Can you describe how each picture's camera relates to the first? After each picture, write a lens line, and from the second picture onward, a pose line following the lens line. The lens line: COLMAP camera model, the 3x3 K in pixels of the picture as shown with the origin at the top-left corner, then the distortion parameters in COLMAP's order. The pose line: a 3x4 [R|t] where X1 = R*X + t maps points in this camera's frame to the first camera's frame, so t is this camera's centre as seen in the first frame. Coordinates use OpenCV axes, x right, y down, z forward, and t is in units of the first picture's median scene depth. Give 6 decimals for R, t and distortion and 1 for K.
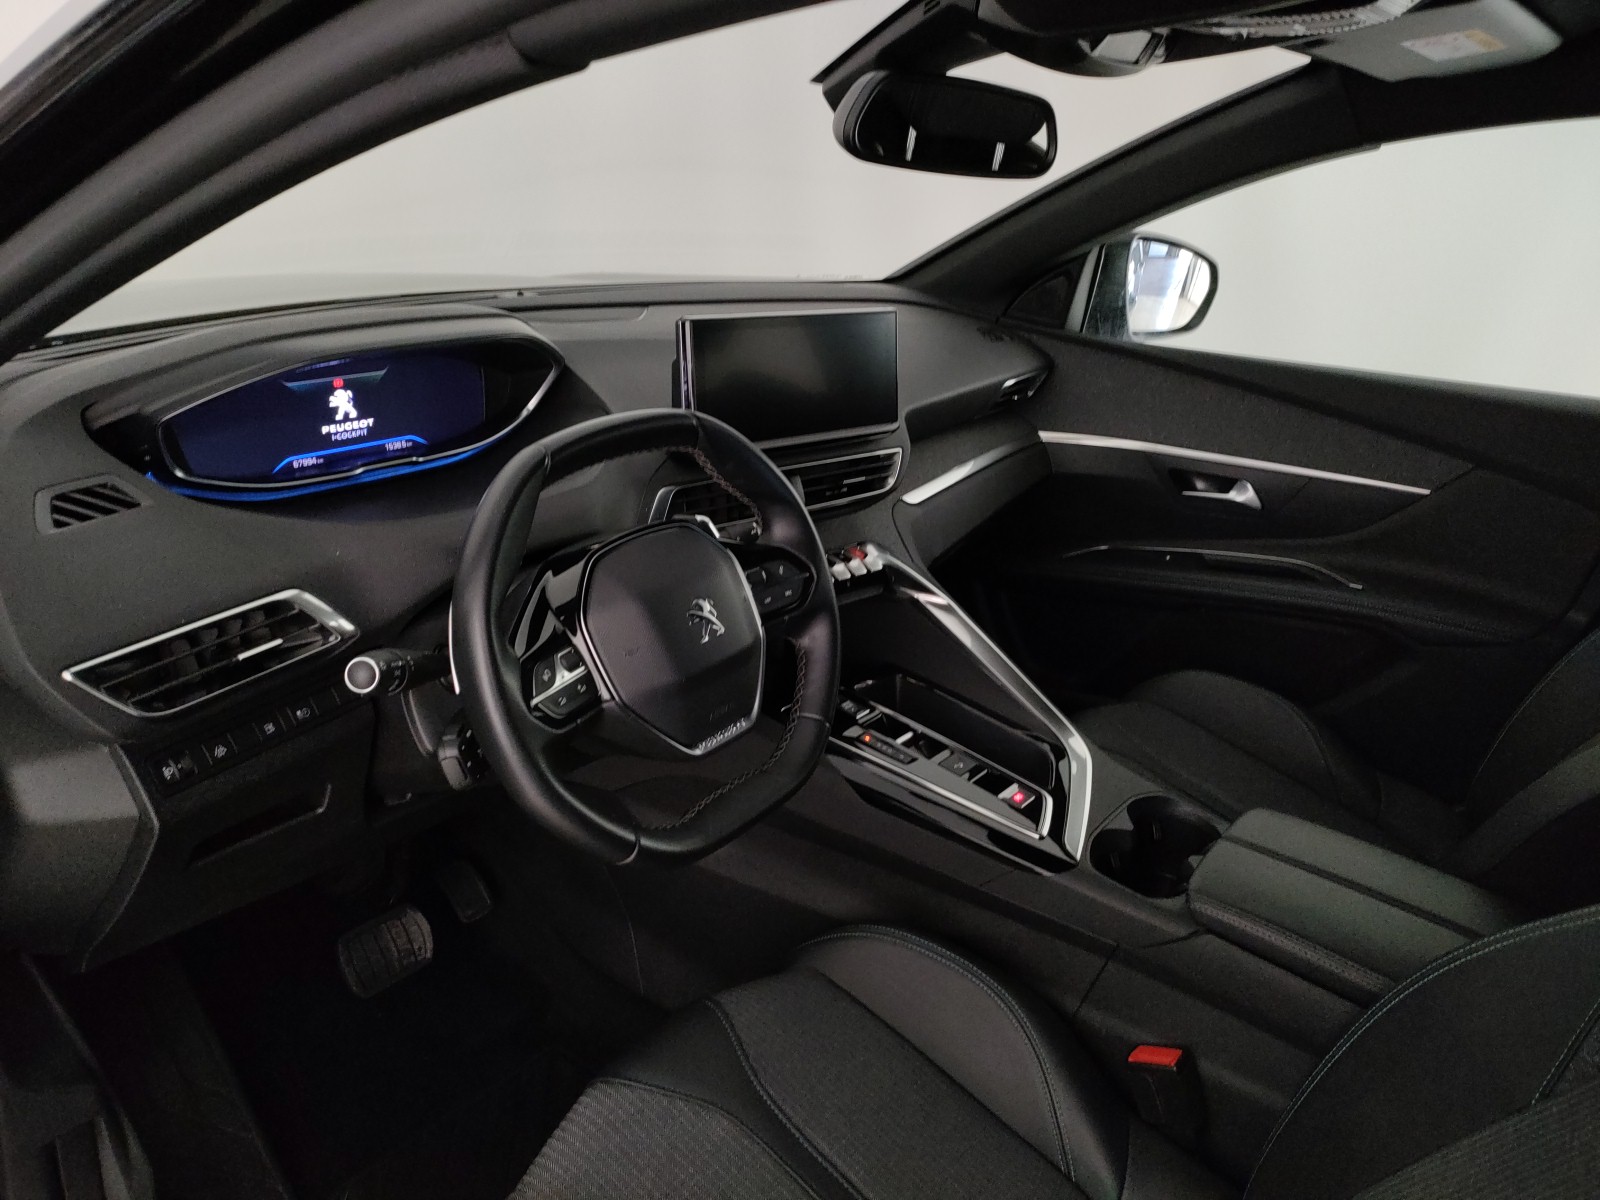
lens RADIAL K [[1192.1, 0, 800.5], [0, 1192.1, 576.0], [0, 0, 1]] dist [0.036218, -0.003044]
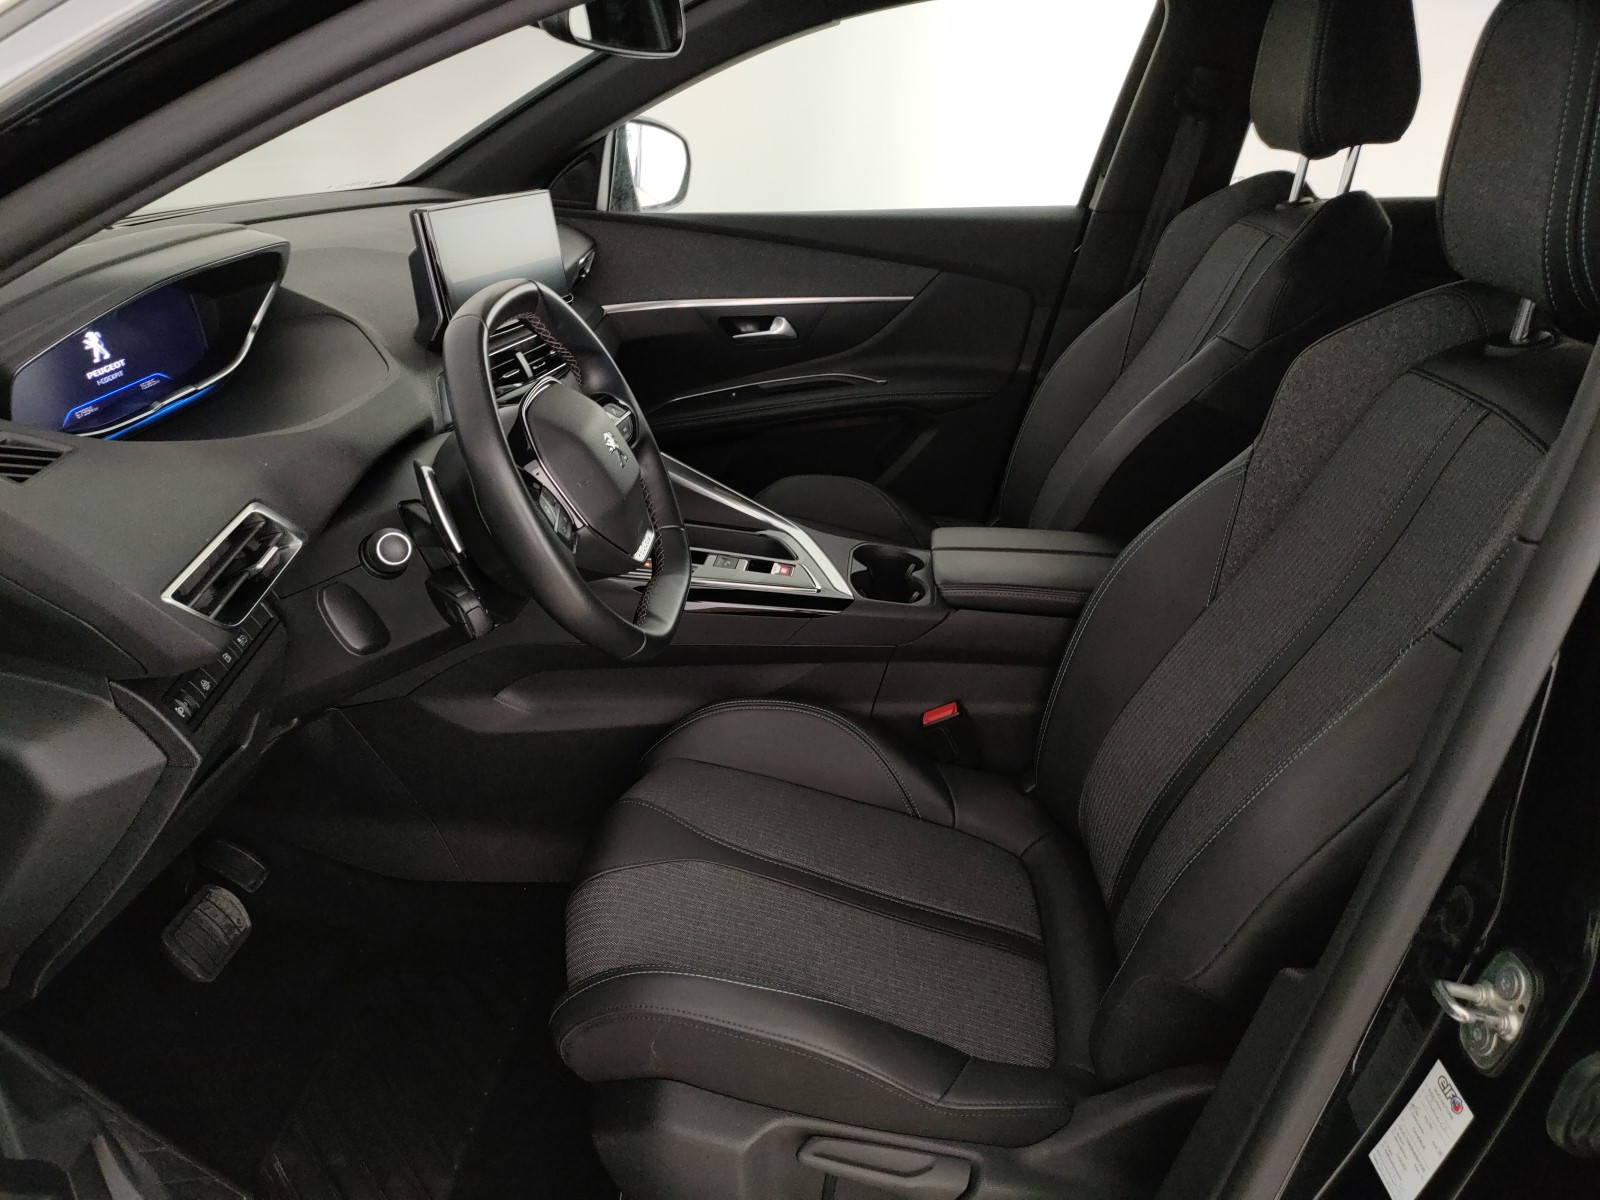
lens RADIAL K [[1241.4, 0, 793.2], [0, 1241.4, 596.8], [0, 0, 1]] dist [0.004859, -0.002752]
pose [[0.820342, -0.272604, 0.502719, -0.458054], [0.239685, 0.962033, 0.130551, 0.045952], [-0.519221, 0.013398, 0.854535, -0.098342]]
